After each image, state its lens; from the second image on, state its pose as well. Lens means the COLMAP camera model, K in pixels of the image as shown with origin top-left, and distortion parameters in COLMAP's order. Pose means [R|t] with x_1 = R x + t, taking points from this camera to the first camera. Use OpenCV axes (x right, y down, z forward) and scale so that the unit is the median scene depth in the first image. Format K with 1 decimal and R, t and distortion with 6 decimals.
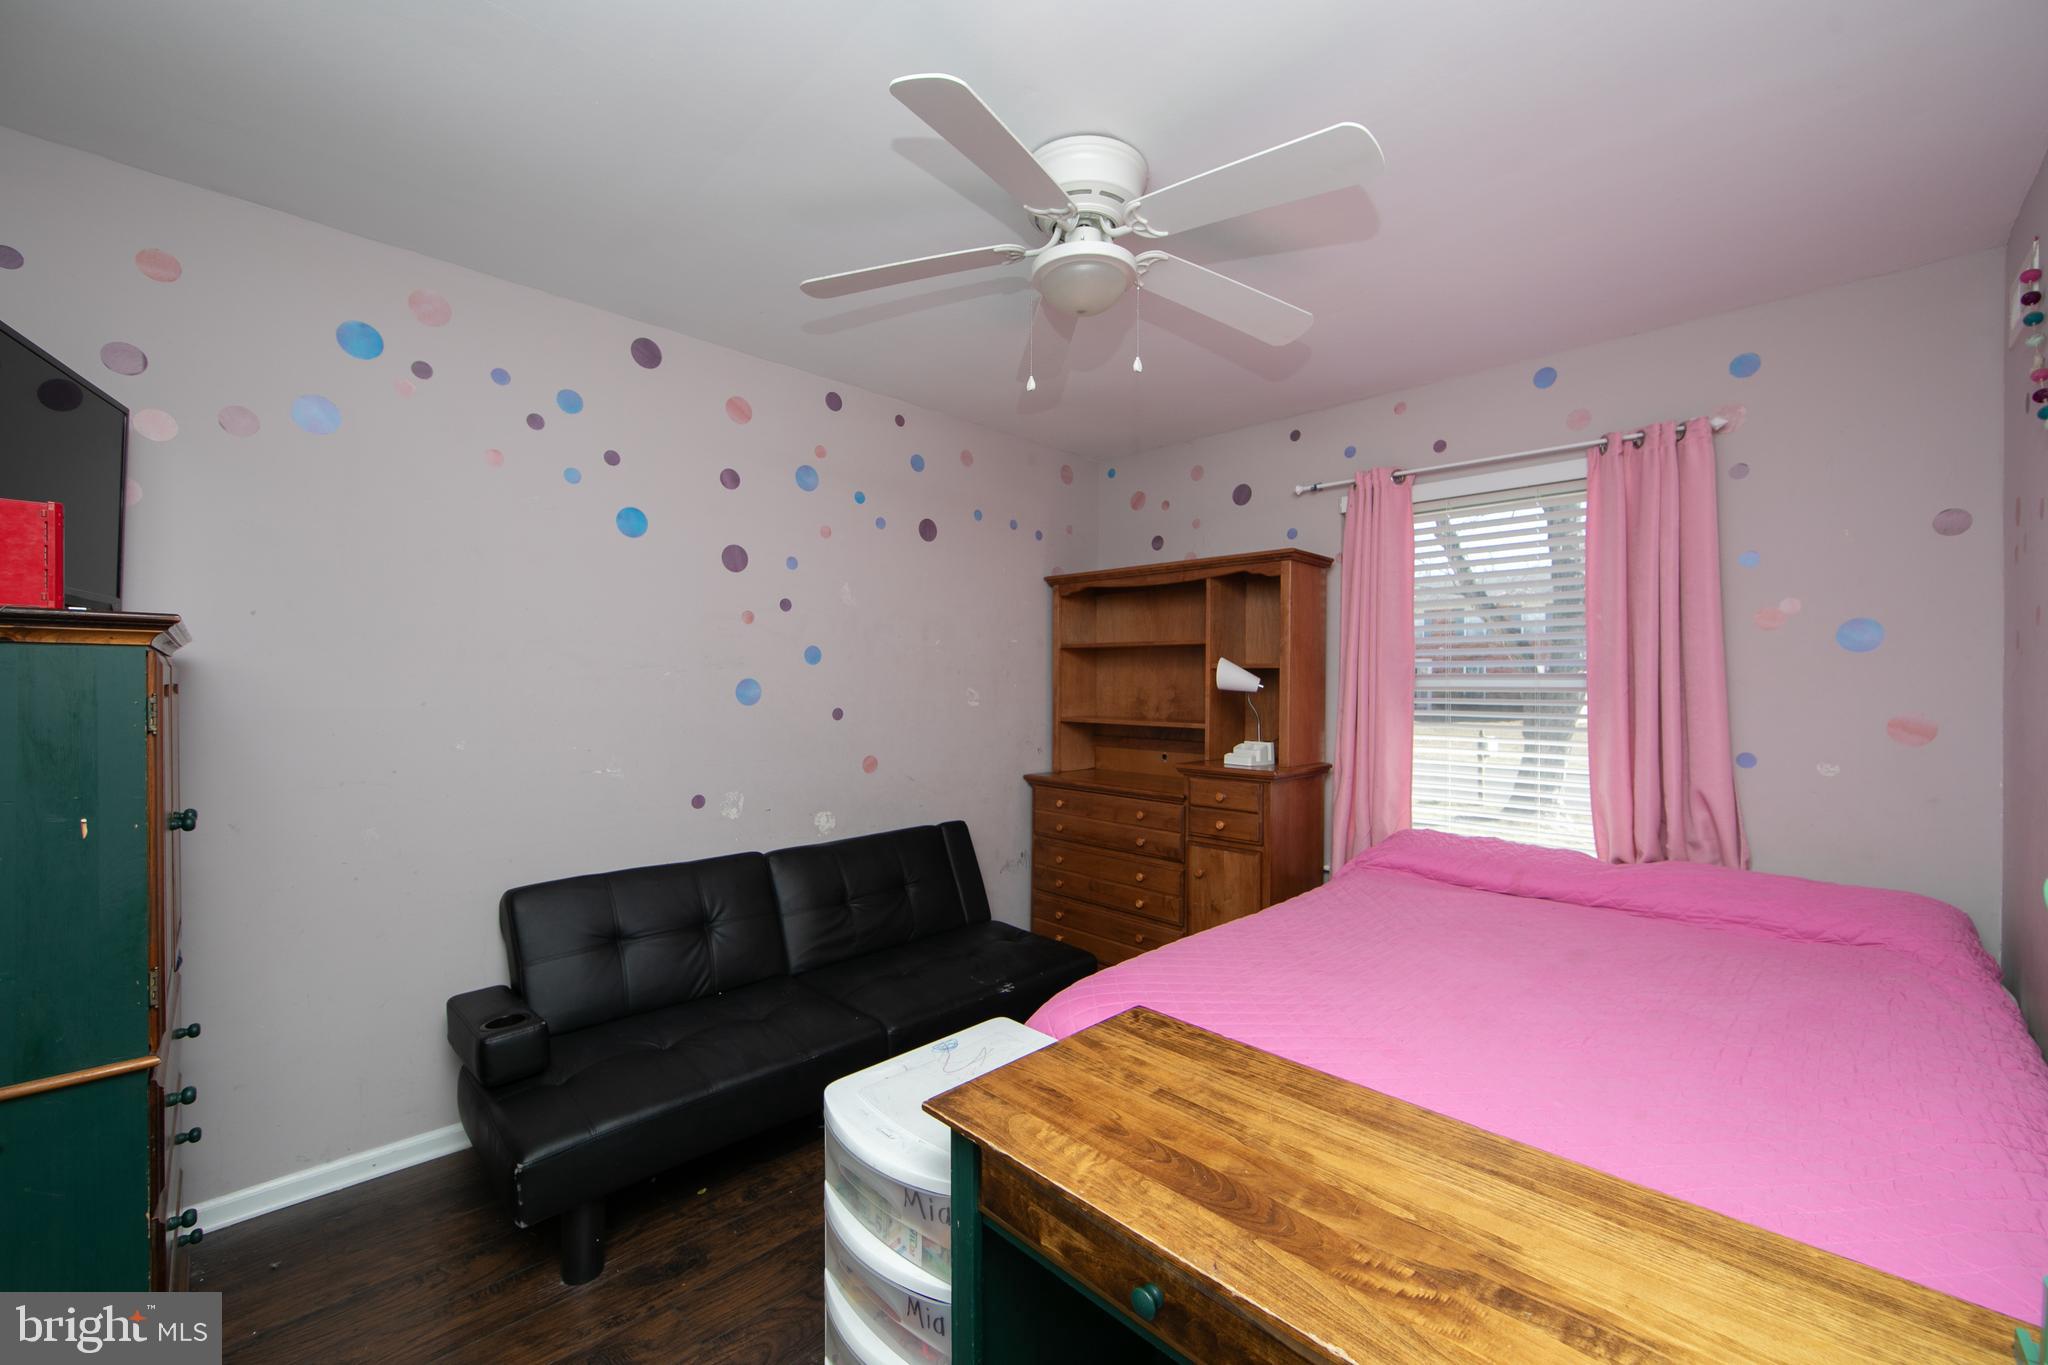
lens RADIAL K [[817.7, 0, 1030.5], [0, 817.7, 683.1], [0, 0, 1]] dist [-0.004828, 0.000039]
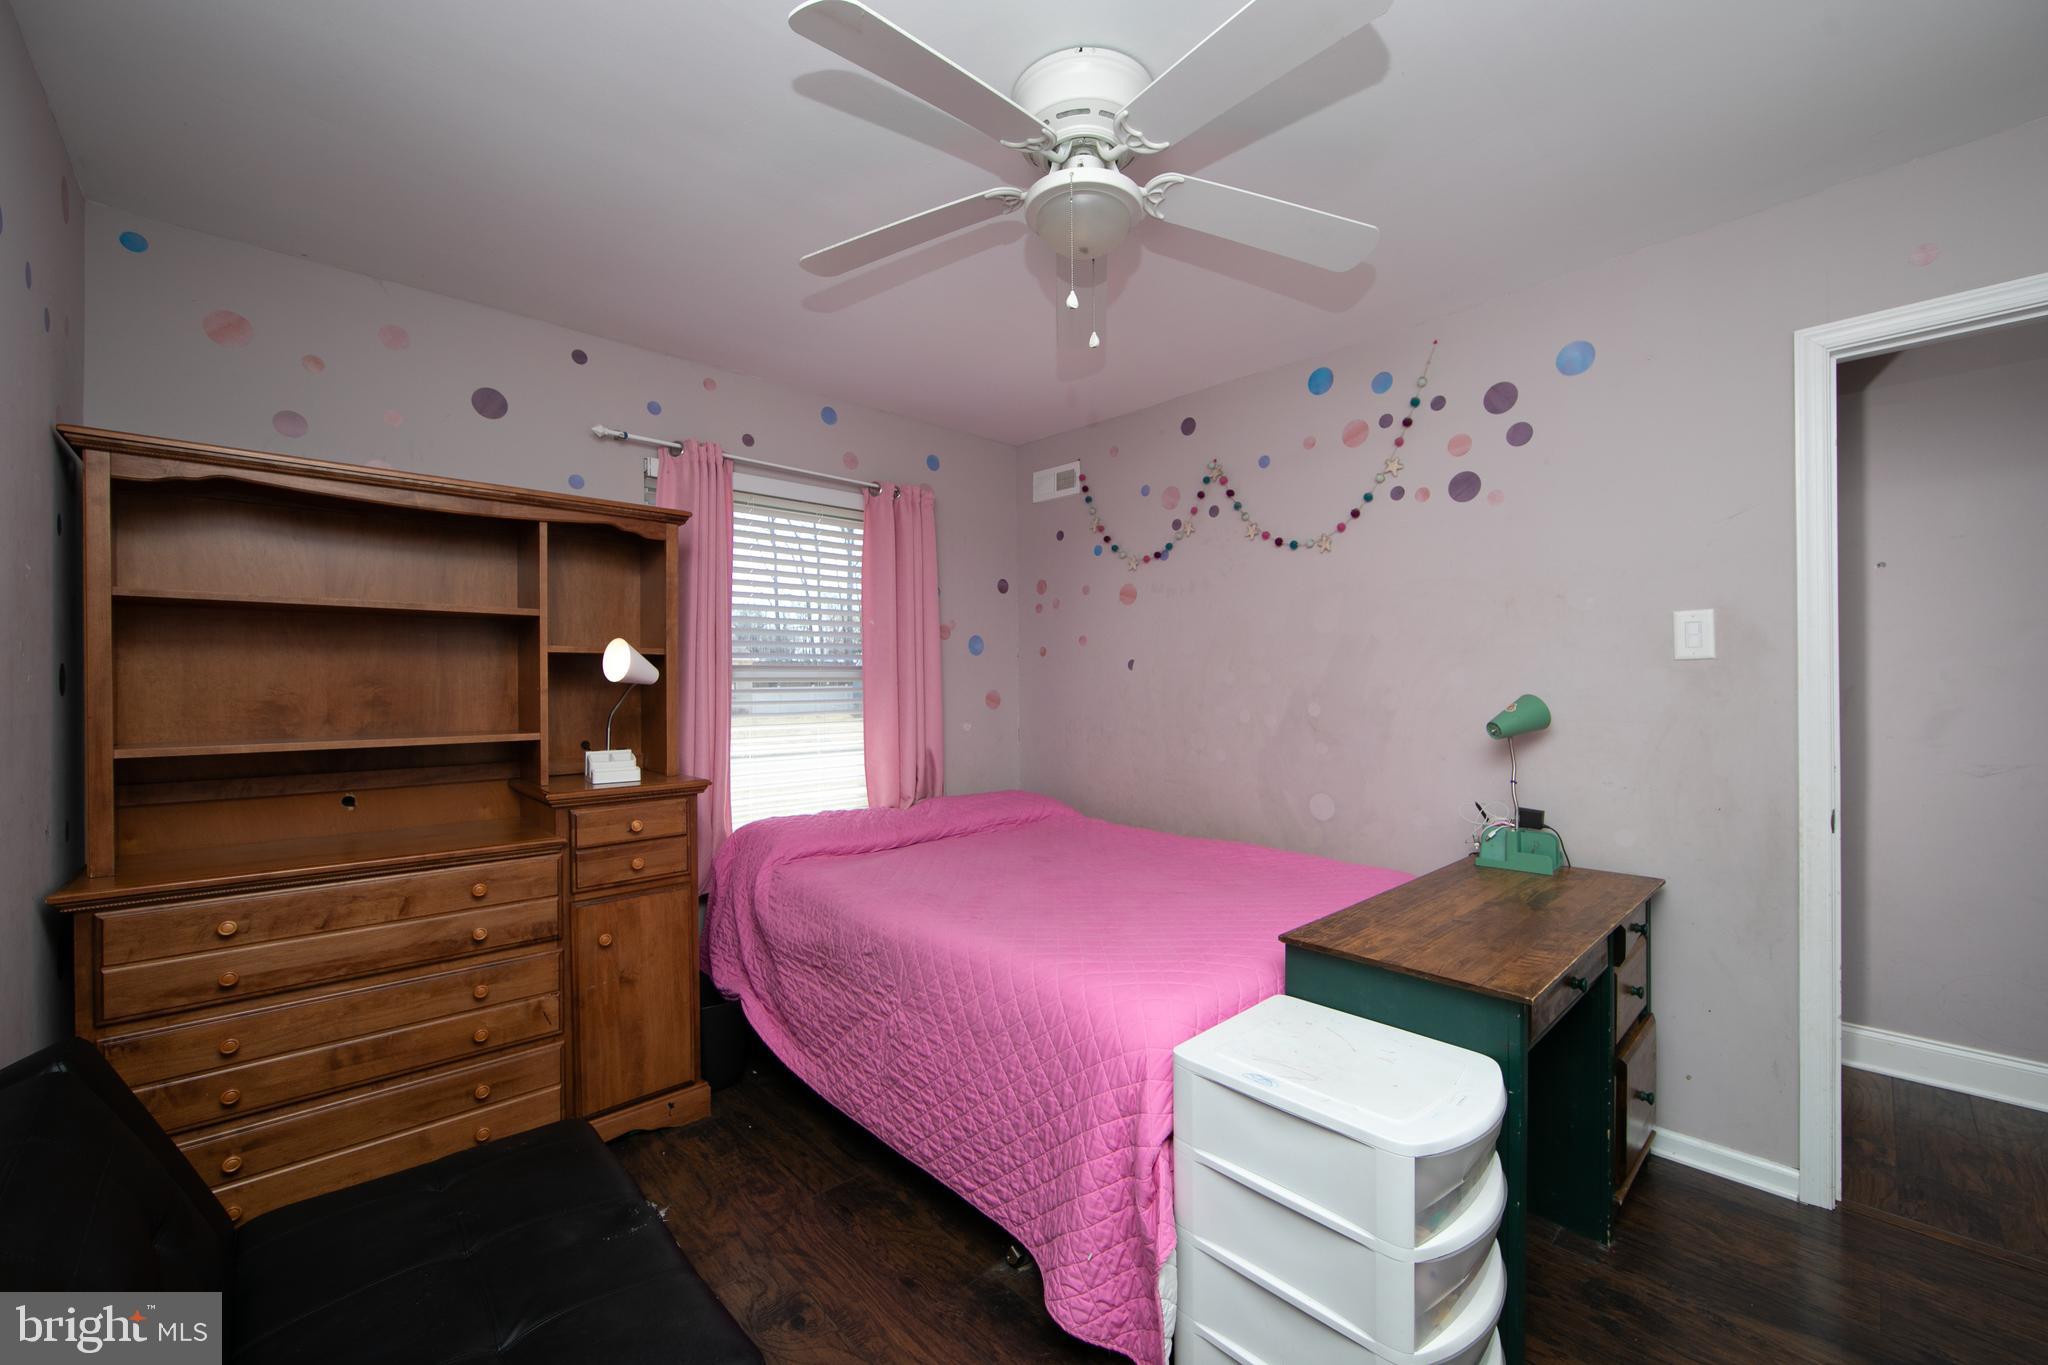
lens RADIAL K [[817.7, 0, 1030.5], [0, 817.7, 683.1], [0, 0, 1]] dist [-0.004828, 0.000039]
pose [[0.024795, -0.007095, 0.999667, -0.501928], [0.006168, 0.999957, 0.006944, 0.006099], [-0.999674, 0.005993, 0.024838, 0.622707]]
